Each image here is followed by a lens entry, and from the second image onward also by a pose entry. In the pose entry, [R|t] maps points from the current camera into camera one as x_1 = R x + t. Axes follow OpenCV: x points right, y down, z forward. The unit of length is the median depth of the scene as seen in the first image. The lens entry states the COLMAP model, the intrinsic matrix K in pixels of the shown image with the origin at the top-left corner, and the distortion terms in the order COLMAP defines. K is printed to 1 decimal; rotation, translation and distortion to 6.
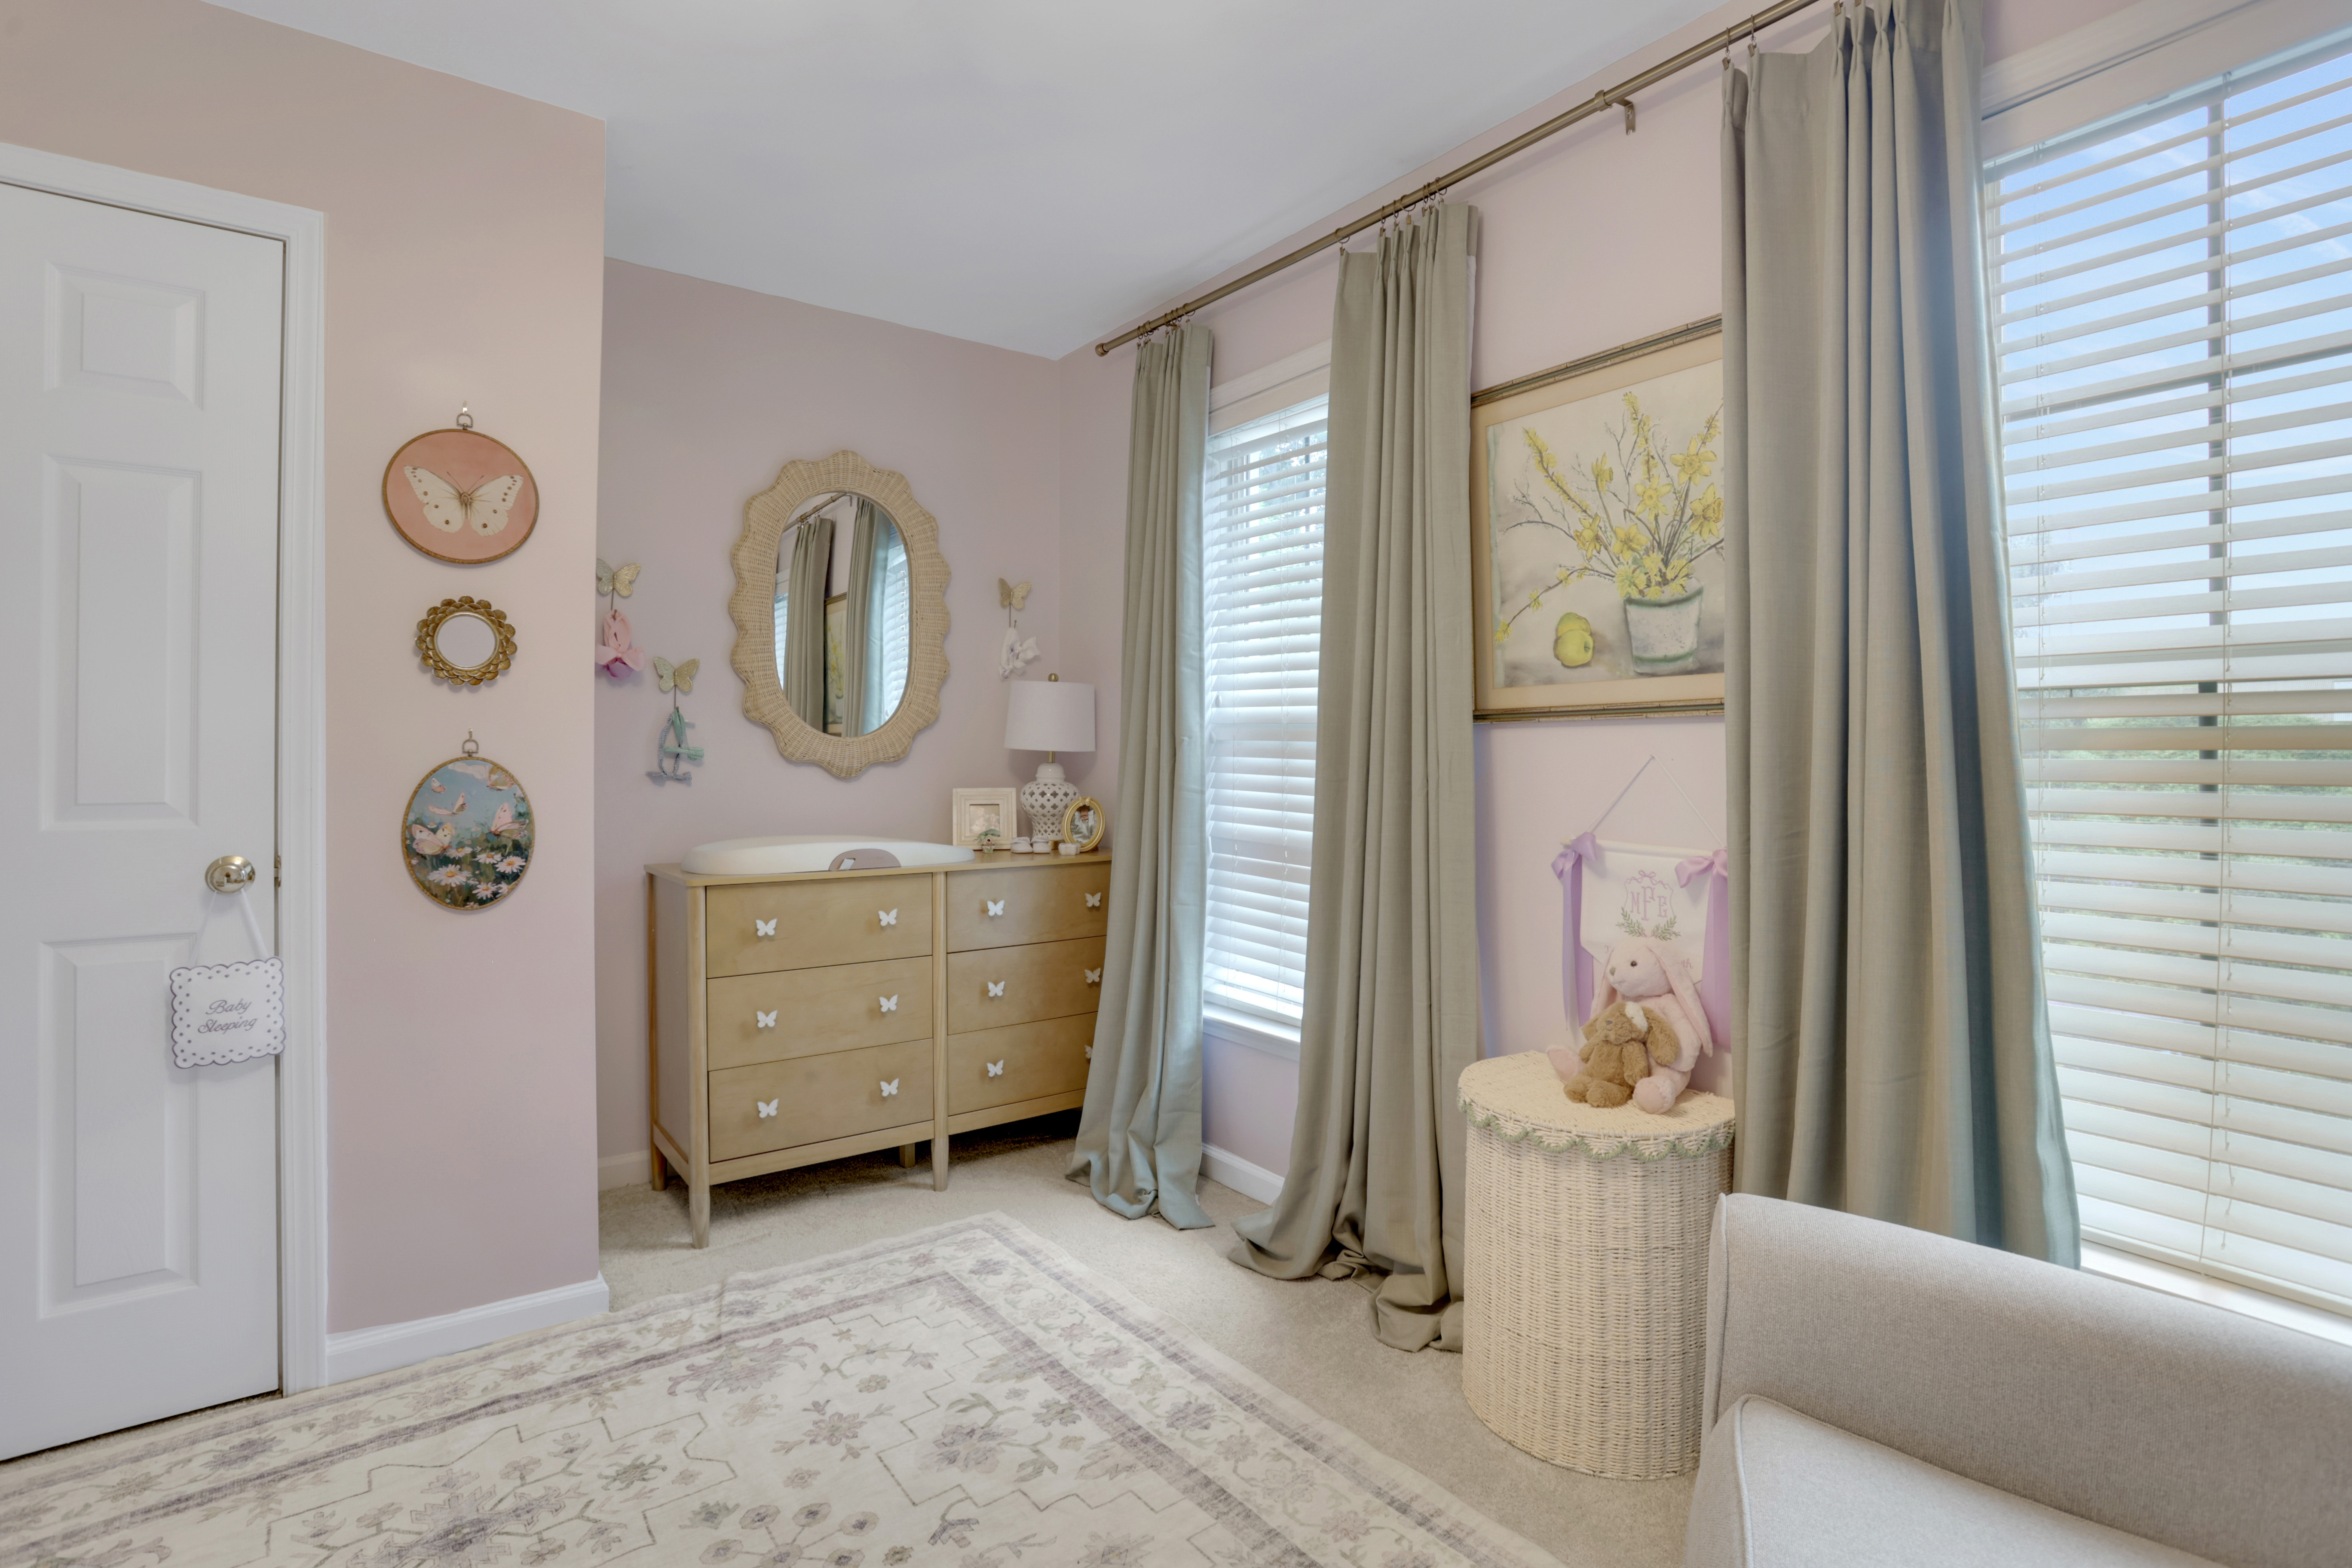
lens RADIAL K [[1135.4, 0, 1181.4], [0, 1135.4, 749.3], [0, 0, 1]] dist [-0.072314, 0.034293]
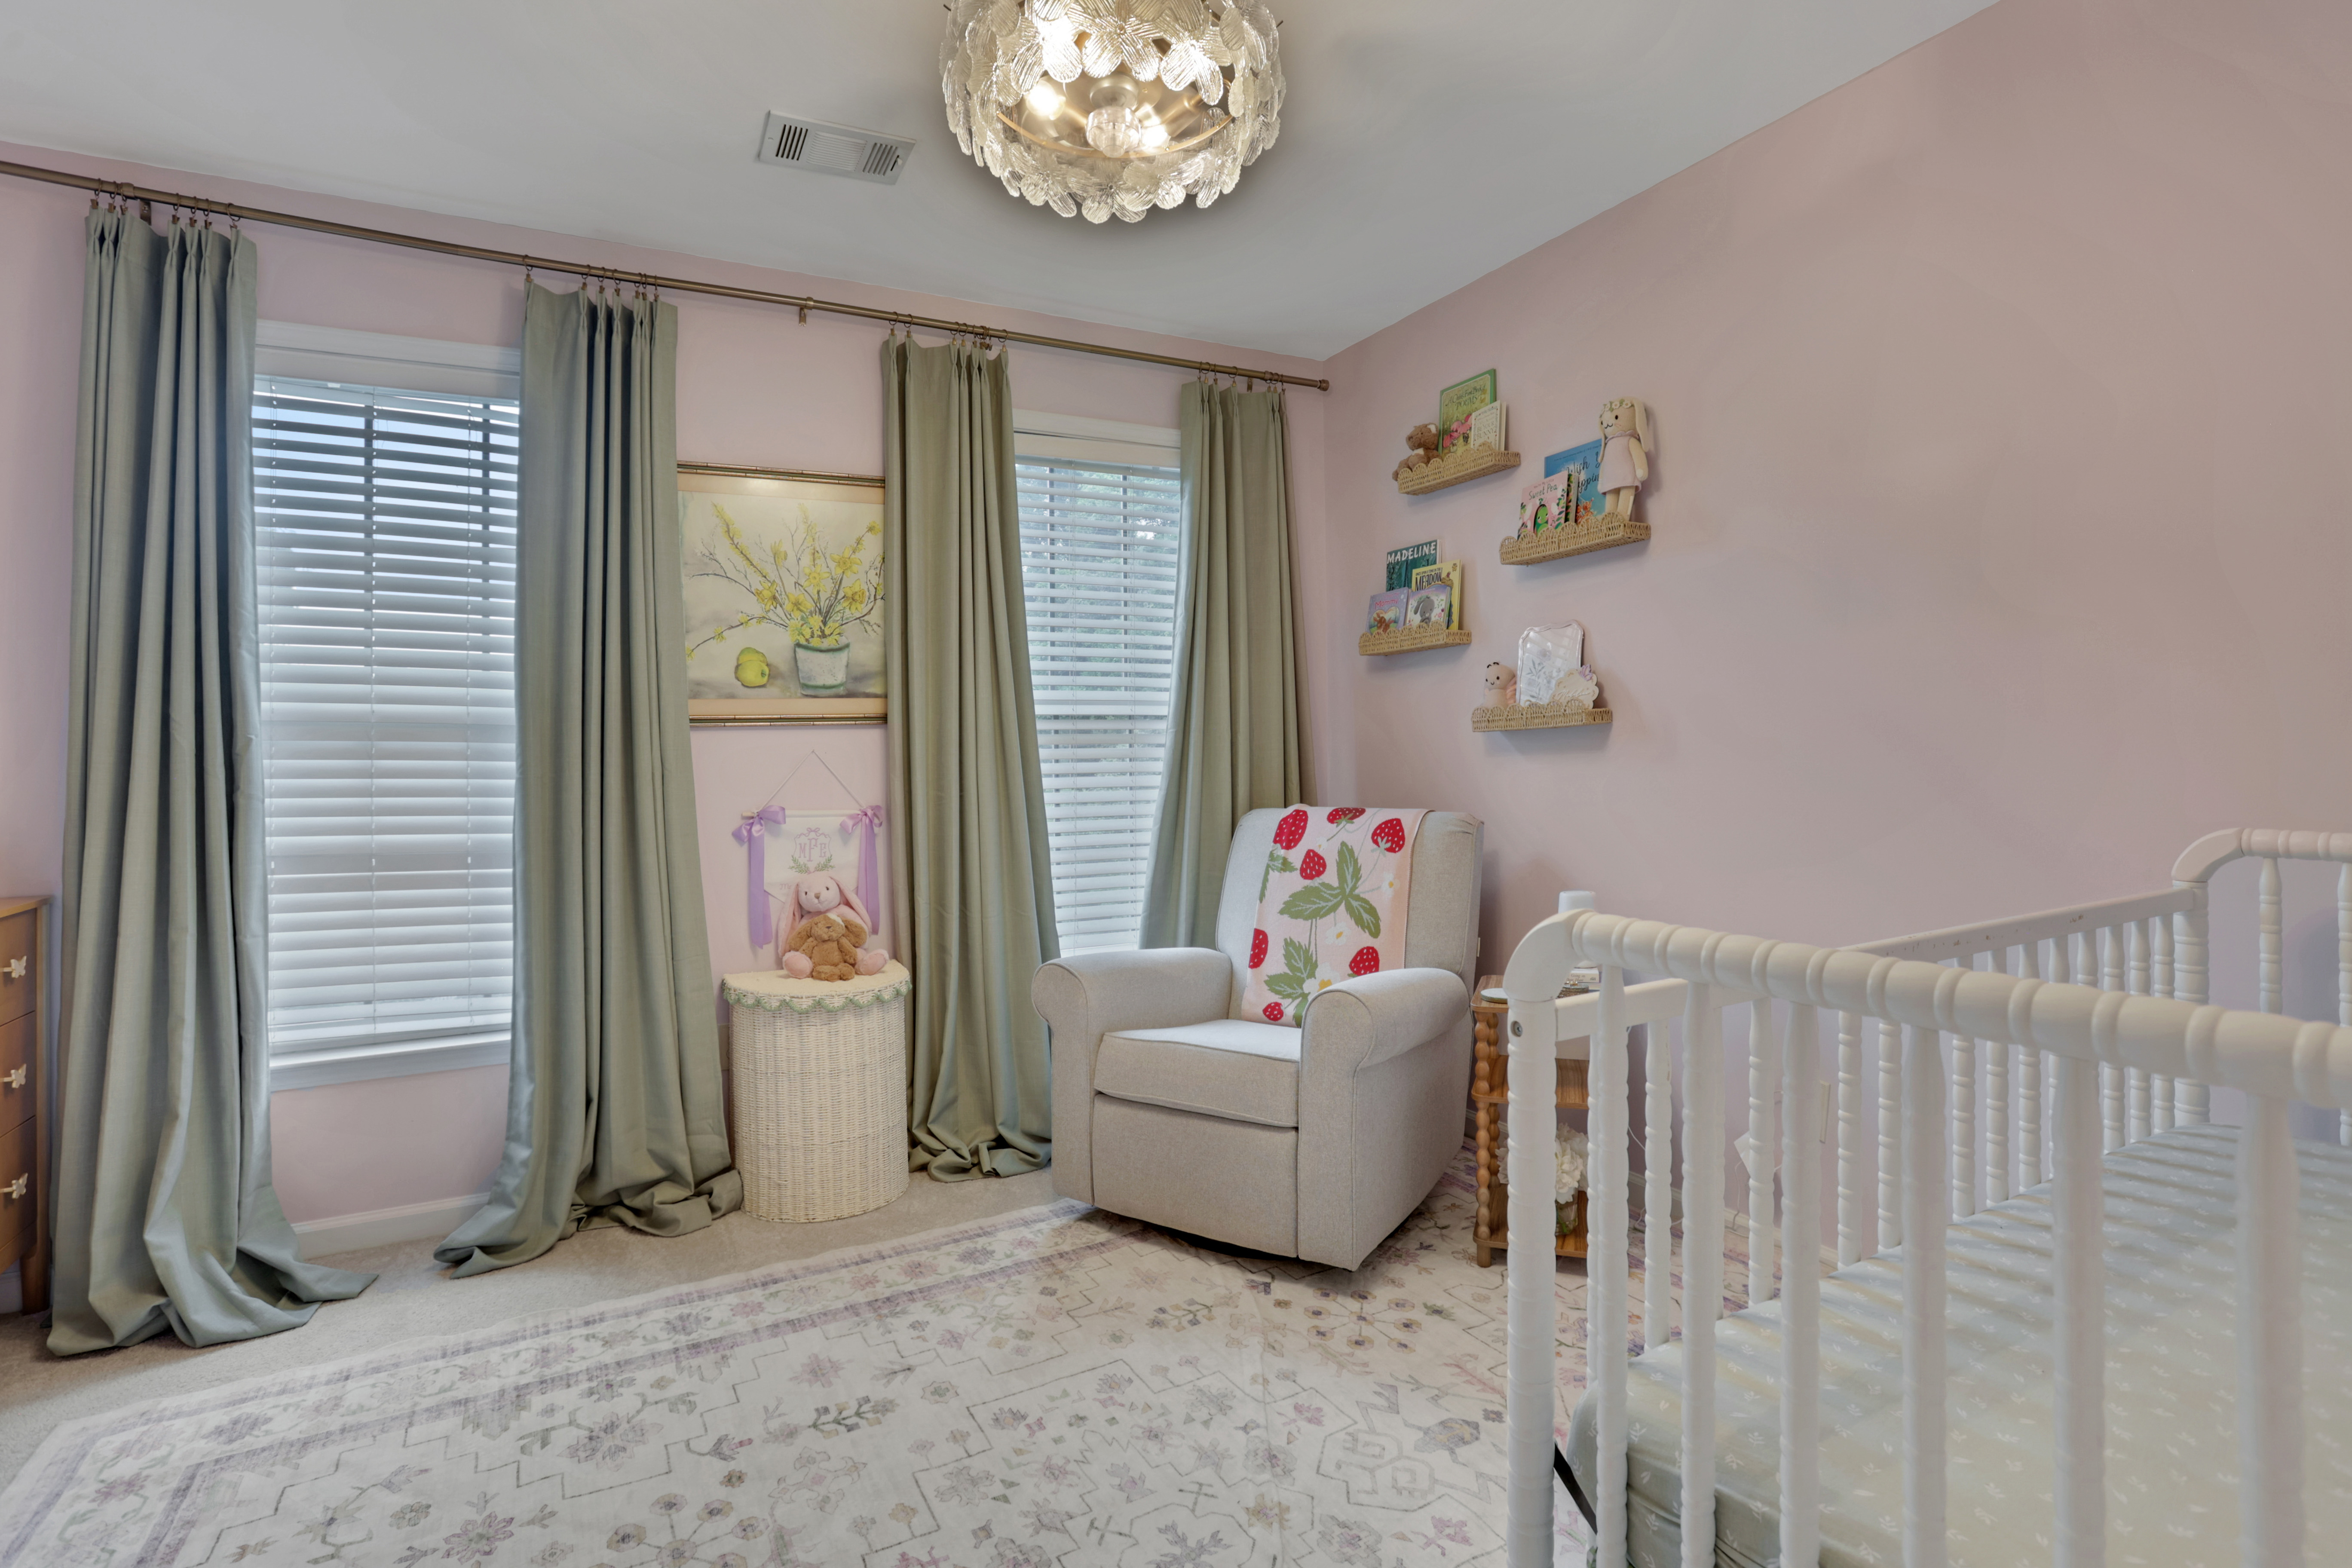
lens RADIAL K [[1088.7, 0, 1169.6], [0, 1088.7, 774.6], [0, 0, 1]] dist [-0.064596, 0.024518]
pose [[0.145593, -0.019937, 0.989144, -0.916455], [0.015833, 0.999716, 0.017820, 0.019094], [-0.989218, 0.013067, 0.145867, 0.311726]]
